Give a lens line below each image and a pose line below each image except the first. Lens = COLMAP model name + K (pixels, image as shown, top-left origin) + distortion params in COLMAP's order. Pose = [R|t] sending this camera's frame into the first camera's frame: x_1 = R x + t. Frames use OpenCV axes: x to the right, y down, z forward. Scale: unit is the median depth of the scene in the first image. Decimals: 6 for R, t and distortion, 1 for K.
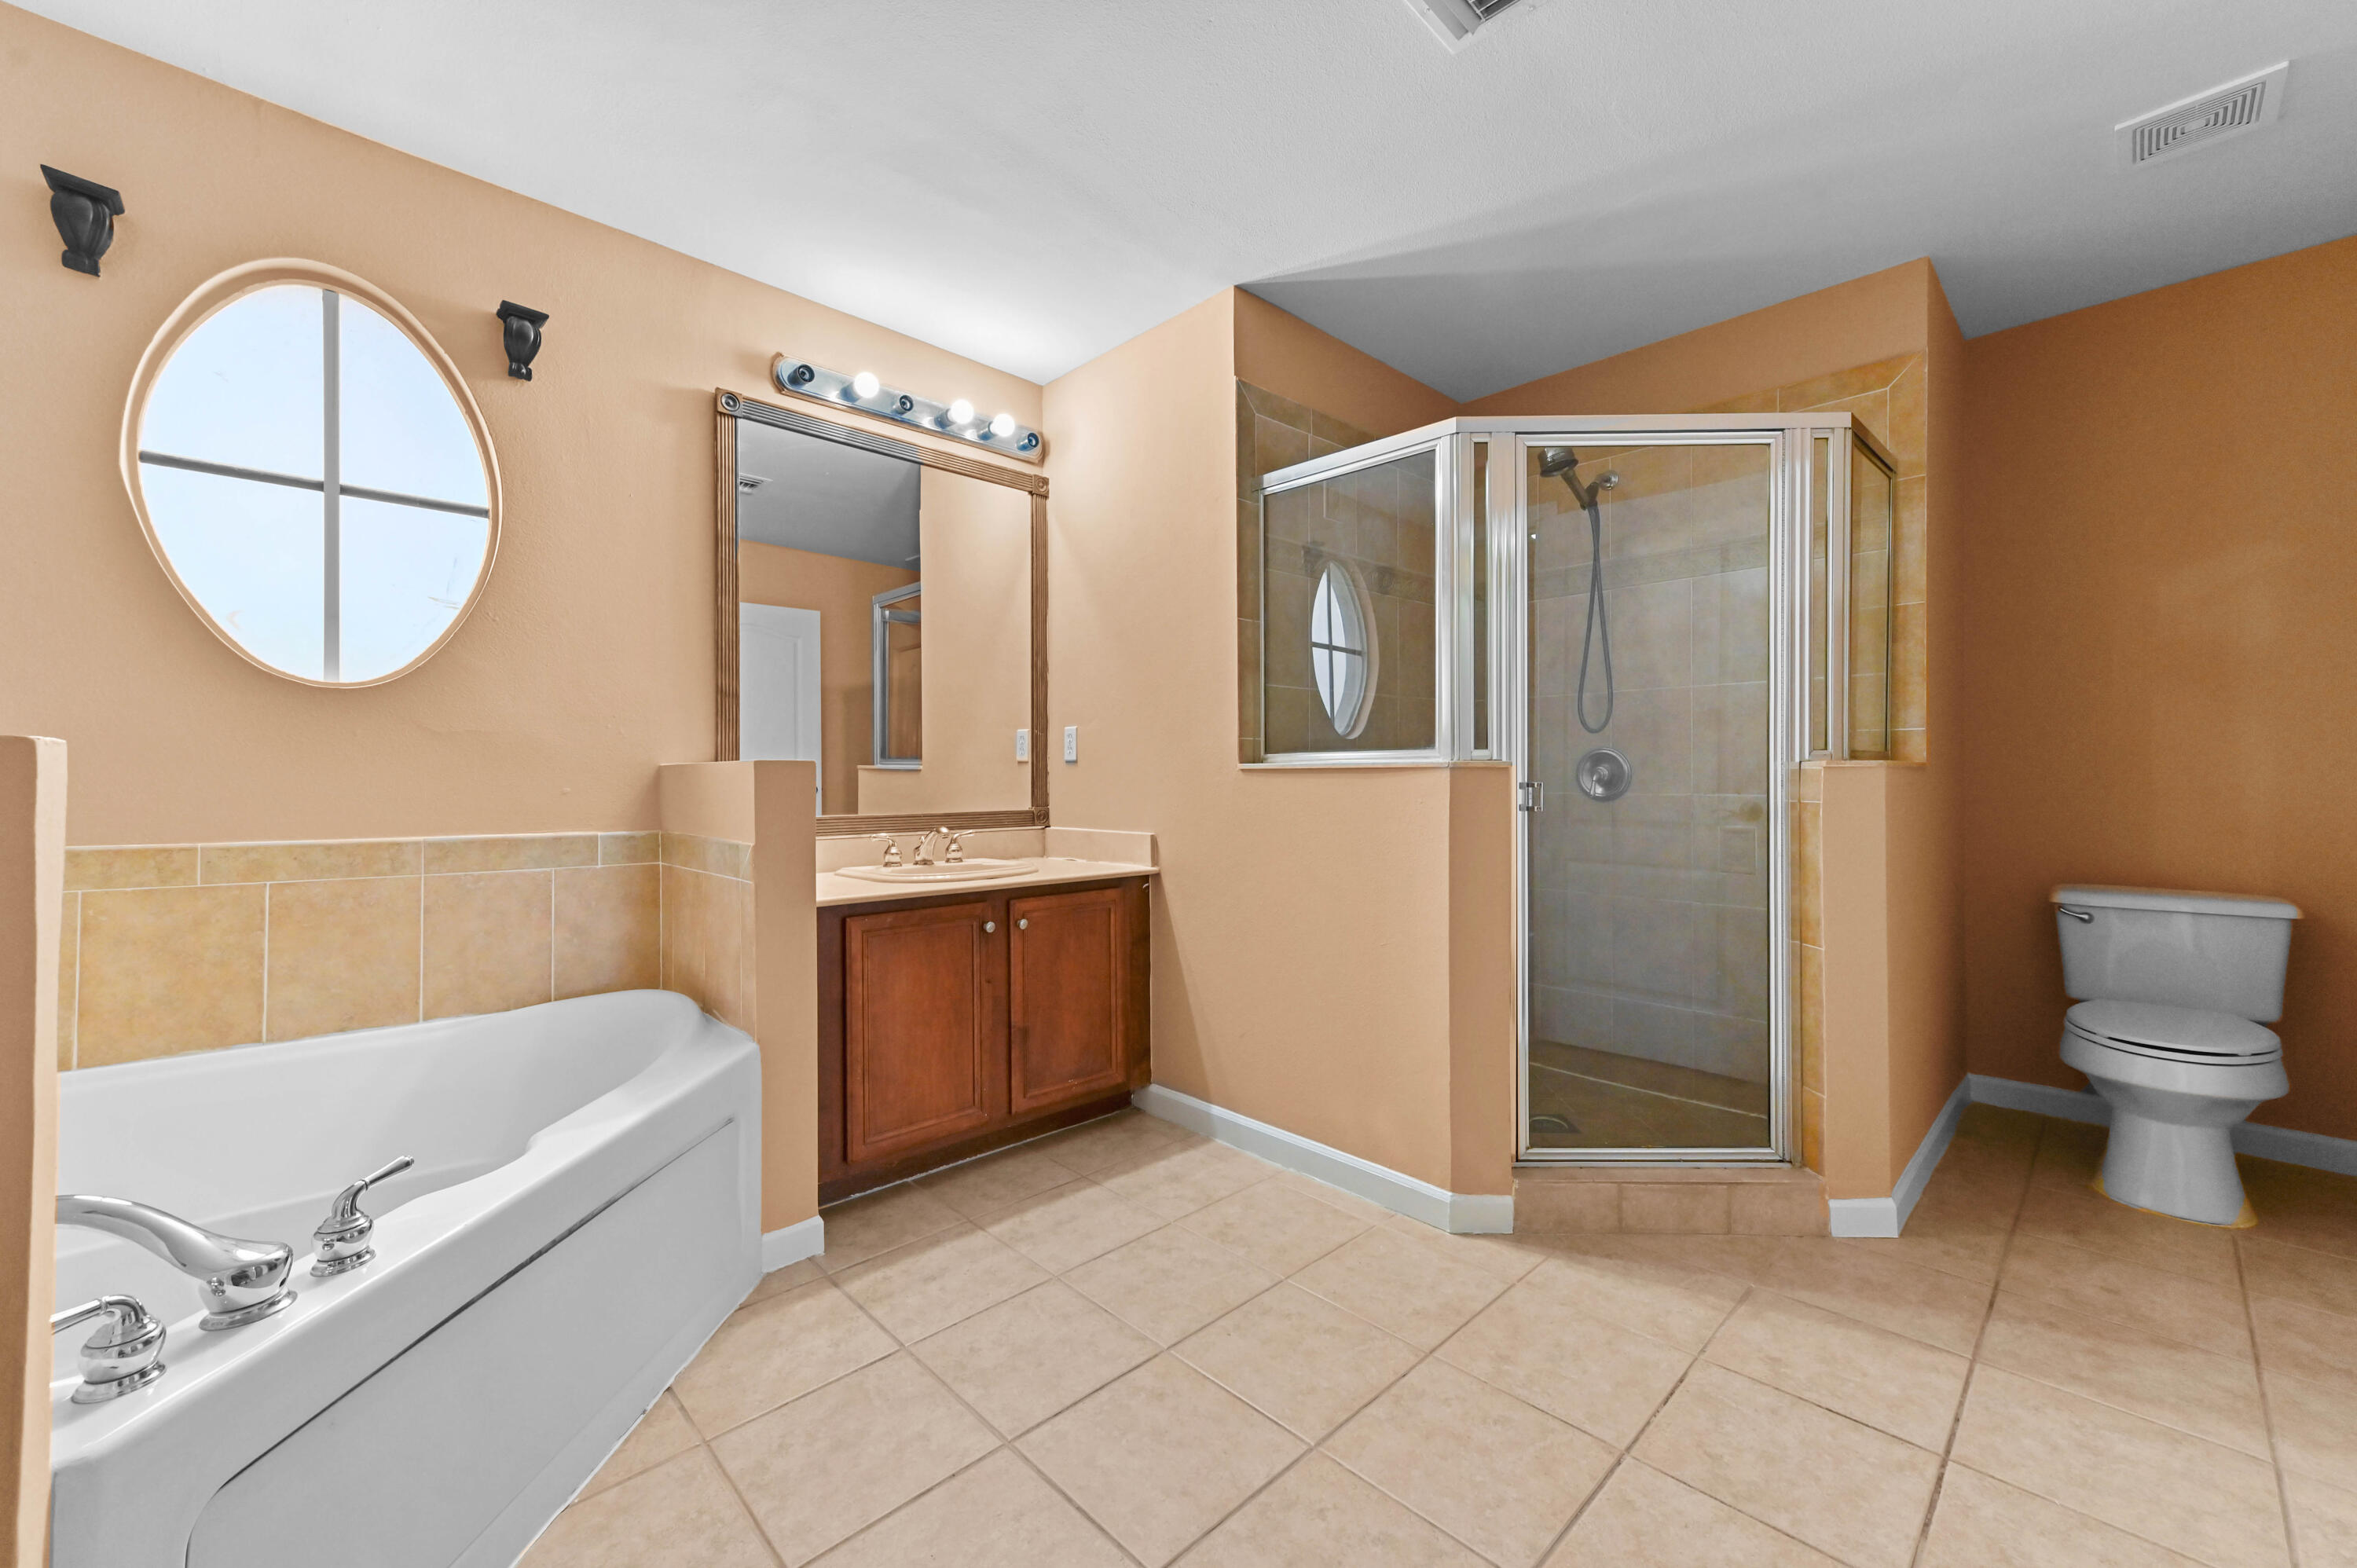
lens RADIAL K [[935.5, 0, 1177.8], [0, 935.5, 778.8], [0, 0, 1]] dist [0.006644, 0.002247]
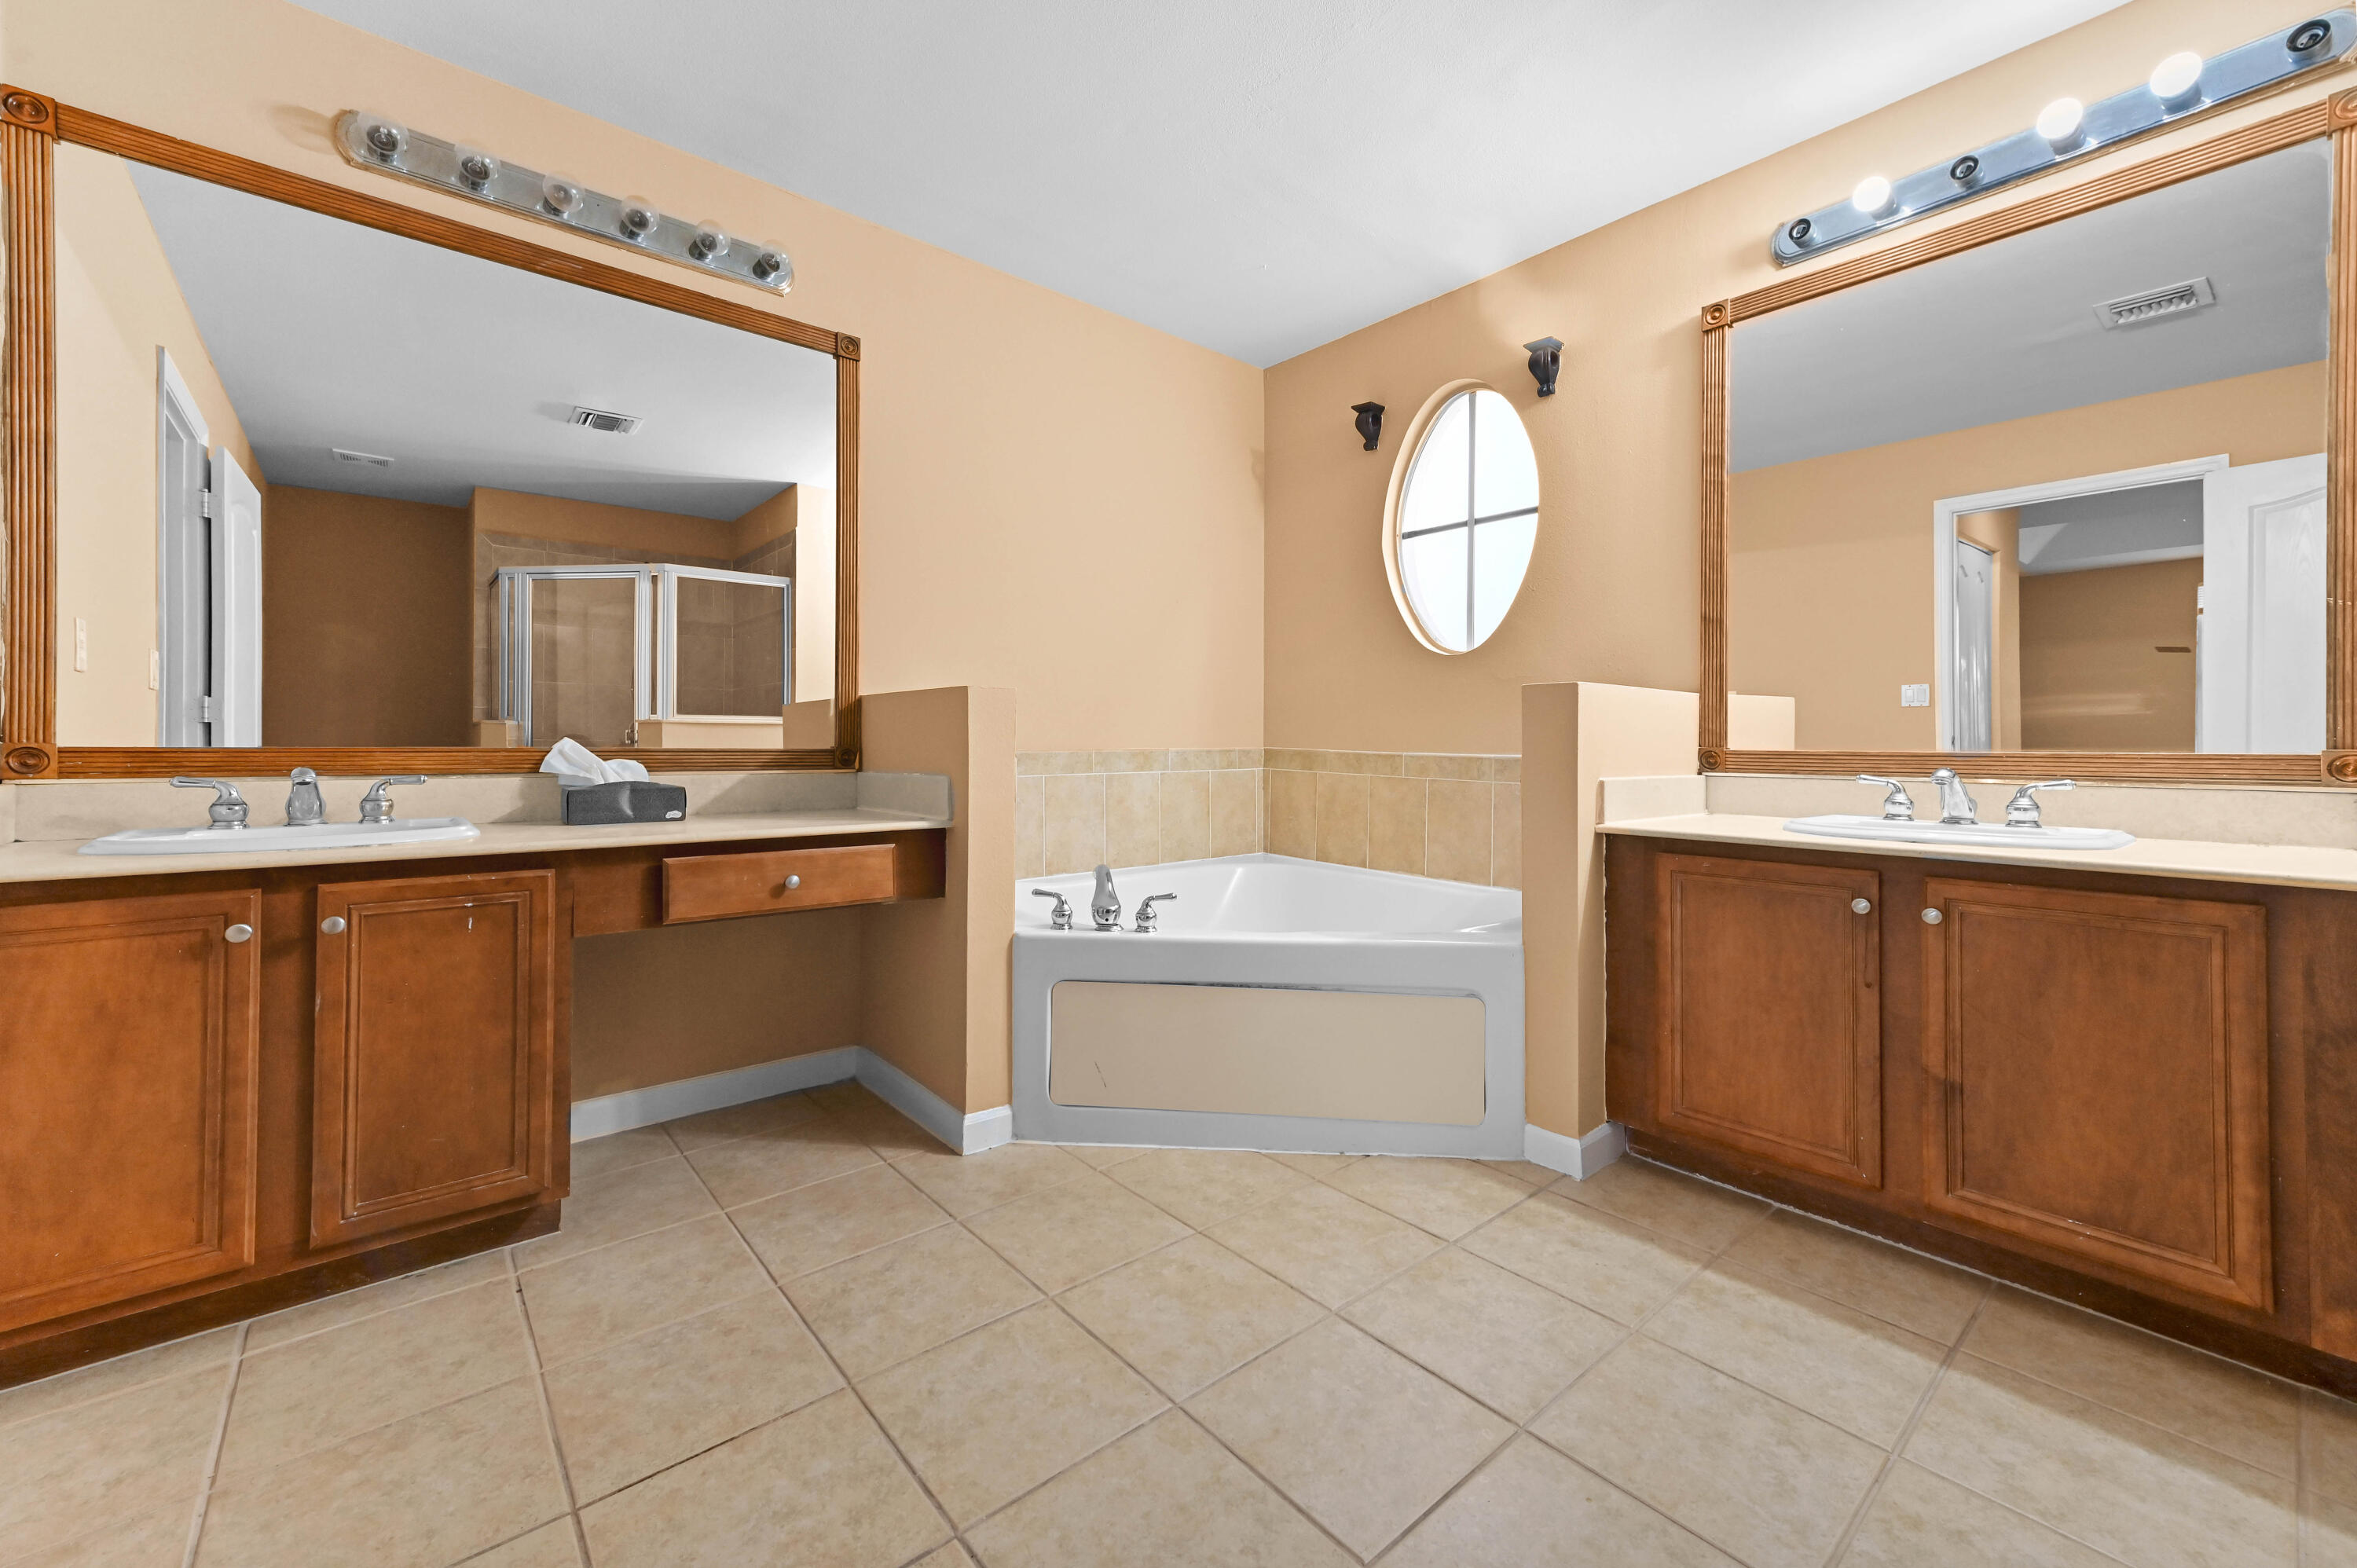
lens RADIAL K [[935.5, 0, 1174.3], [0, 935.5, 737.6], [0, 0, 1]] dist [0.006644, 0.002247]
pose [[-0.075569, -0.003649, -0.997134, 0.585188], [-0.003355, 0.999989, -0.003405, 0.039815], [0.997135, 0.003088, -0.075581, 0.588636]]
